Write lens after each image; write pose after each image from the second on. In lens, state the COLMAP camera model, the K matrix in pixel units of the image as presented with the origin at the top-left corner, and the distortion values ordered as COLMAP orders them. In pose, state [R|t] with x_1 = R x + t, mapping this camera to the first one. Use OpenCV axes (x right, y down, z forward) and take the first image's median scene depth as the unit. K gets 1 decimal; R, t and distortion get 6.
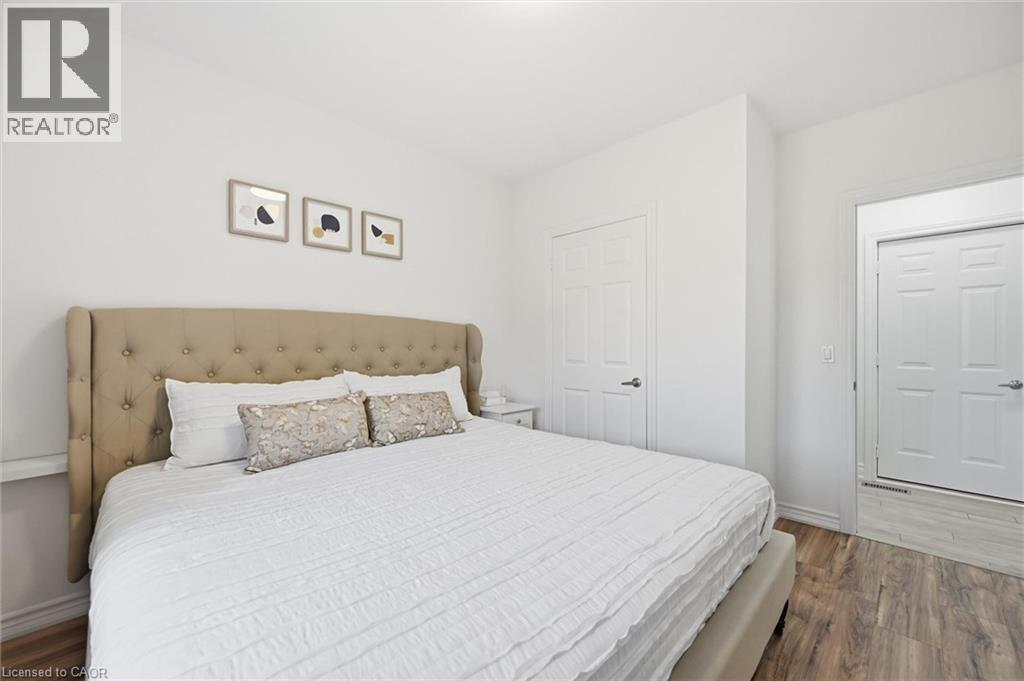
lens RADIAL K [[412.4, 0, 510.5], [0, 412.4, 341.3], [0, 0, 1]] dist [-0.001581, 0.000428]
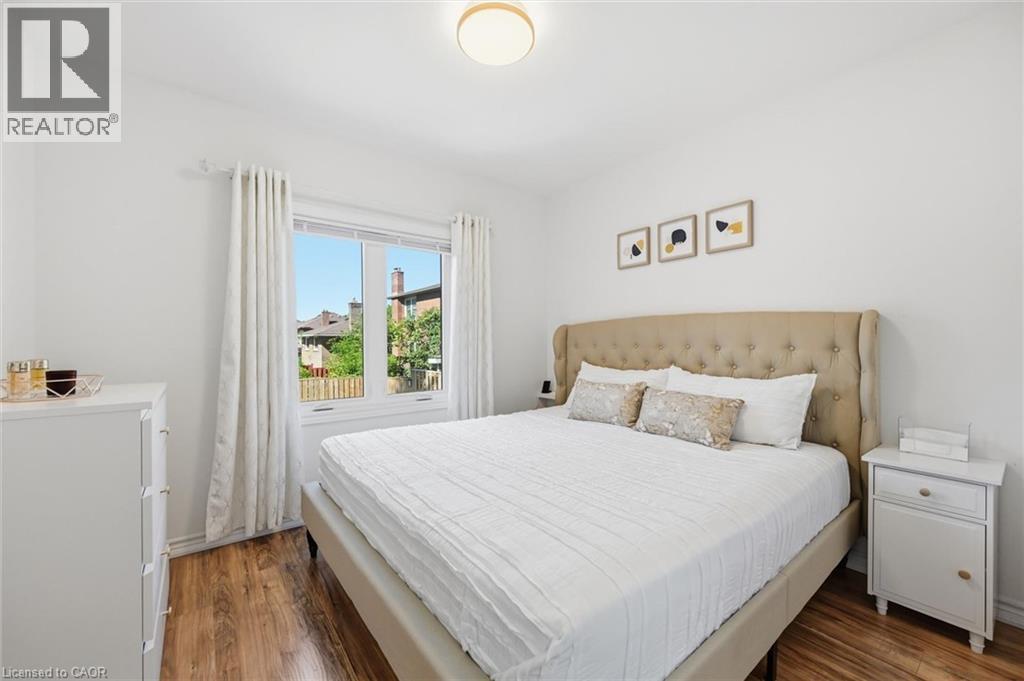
lens RADIAL K [[412.4, 0, 511.1], [0, 412.4, 342.5], [0, 0, 1]] dist [-0.001581, 0.000428]
pose [[-0.144611, -0.000765, -0.989488, 0.796501], [0.001031, 0.999999, -0.000924, 0.007221], [0.989488, -0.001153, -0.144610, 0.742432]]
